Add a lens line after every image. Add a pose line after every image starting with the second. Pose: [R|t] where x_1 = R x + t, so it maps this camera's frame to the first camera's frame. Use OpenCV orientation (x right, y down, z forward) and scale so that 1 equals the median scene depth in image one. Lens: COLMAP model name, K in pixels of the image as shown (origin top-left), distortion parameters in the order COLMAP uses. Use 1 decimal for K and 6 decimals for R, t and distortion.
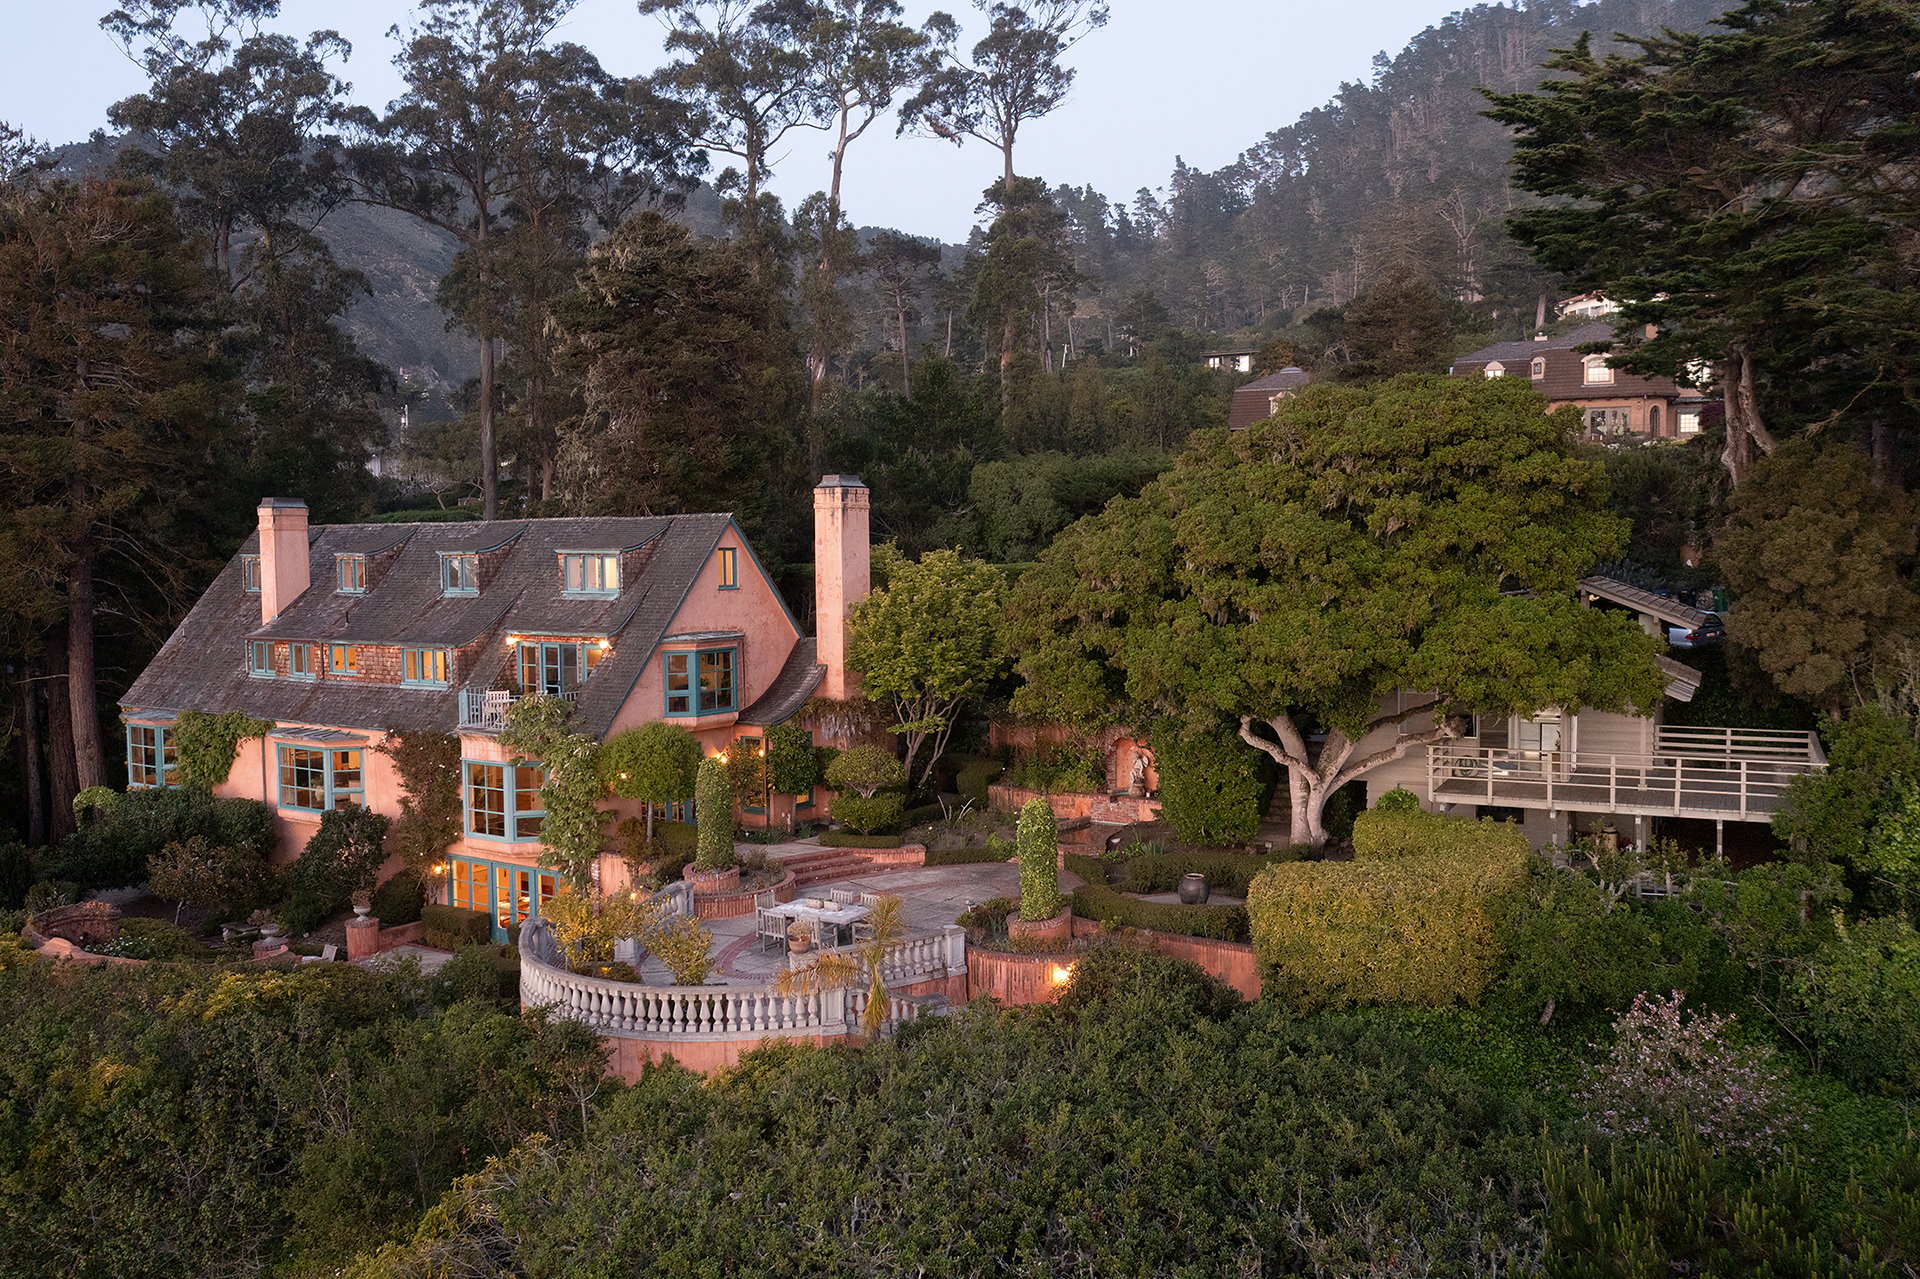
lens RADIAL K [[1516.8, 0, 954.9], [0, 1516.8, 642.4], [0, 0, 1]] dist [-0.010013, 0.003844]
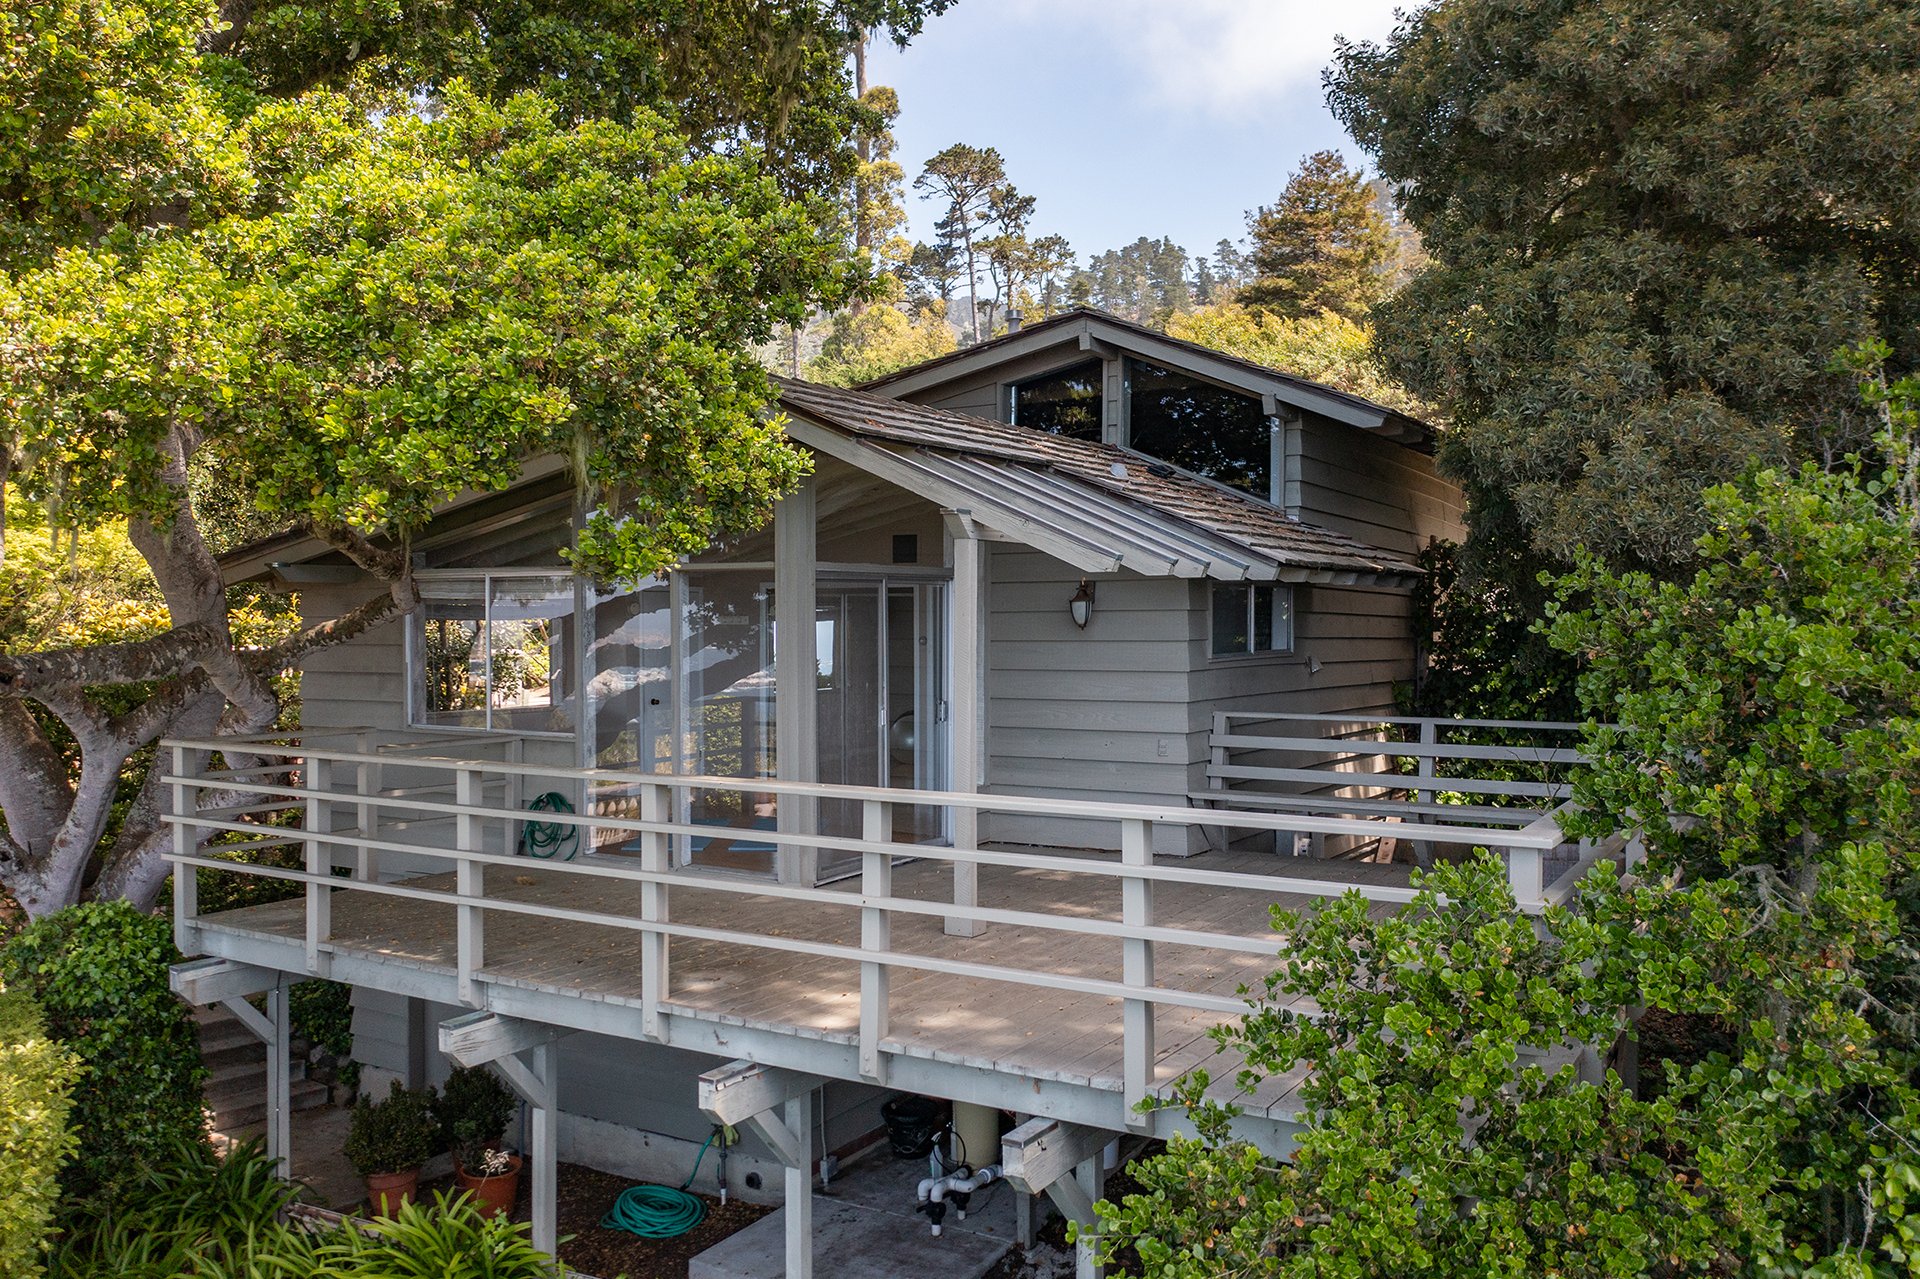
lens RADIAL K [[1516.8, 0, 954.9], [0, 1516.8, 642.4], [0, 0, 1]] dist [-0.010013, 0.003844]
pose [[0.997492, 0.012930, -0.069594, 0.374196], [-0.016126, 0.998831, -0.045563, 0.048368], [0.068924, 0.046571, 0.996534, 0.594486]]
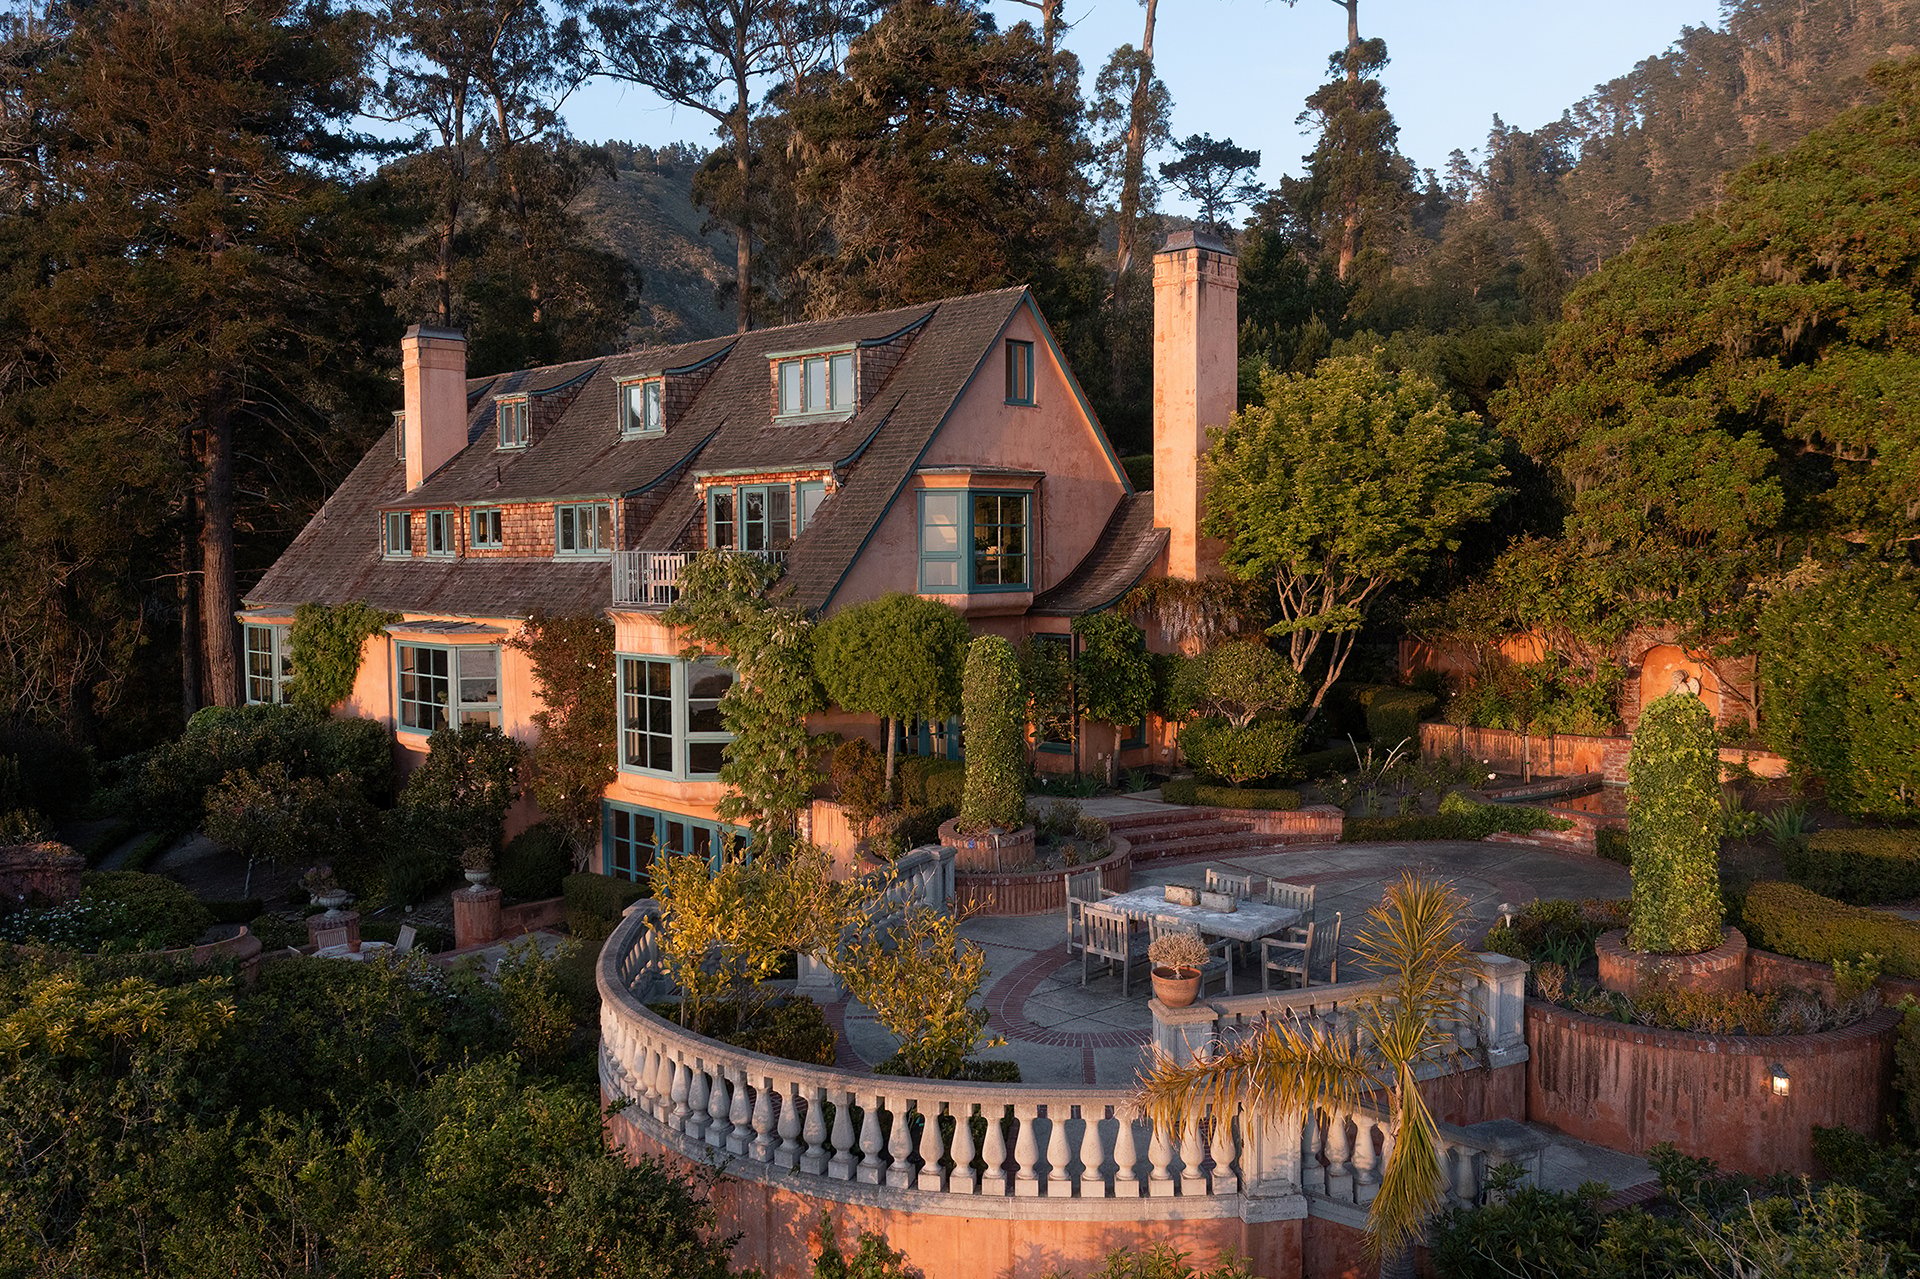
lens RADIAL K [[1516.8, 0, 954.9], [0, 1516.8, 642.4], [0, 0, 1]] dist [-0.010013, 0.003844]
pose [[0.982824, 0.014958, -0.183939, -0.056844], [-0.014250, 0.999885, 0.005170, 0.063892], [0.183995, -0.002460, 0.982924, 0.362638]]
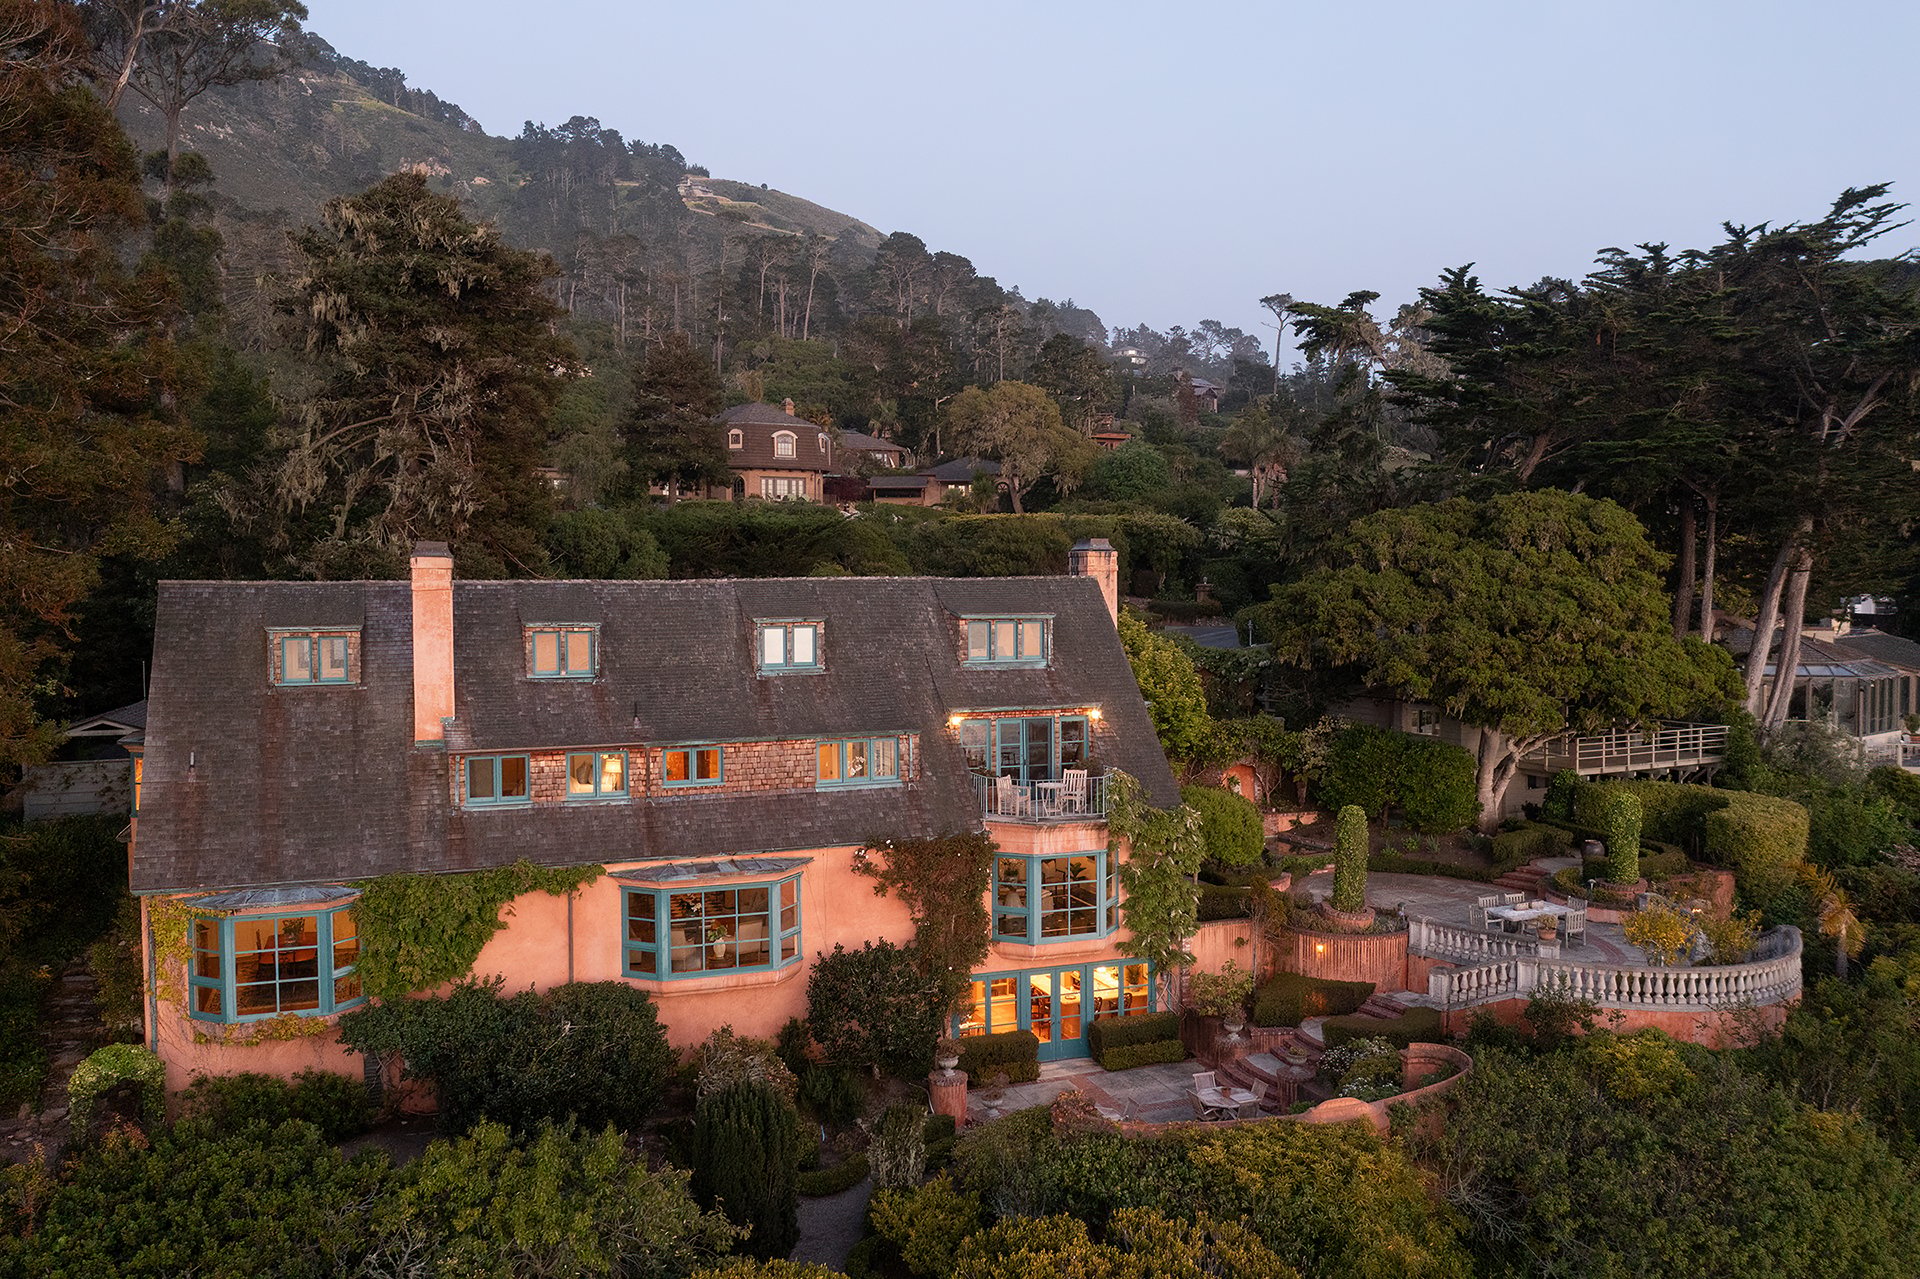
lens RADIAL K [[1516.8, 0, 954.9], [0, 1516.8, 642.4], [0, 0, 1]] dist [-0.010013, 0.003844]
pose [[0.582000, -0.028713, 0.812681, -1.010397], [0.051422, 0.998676, -0.001542, -0.044913], [-0.811561, 0.042687, 0.582706, 0.499509]]
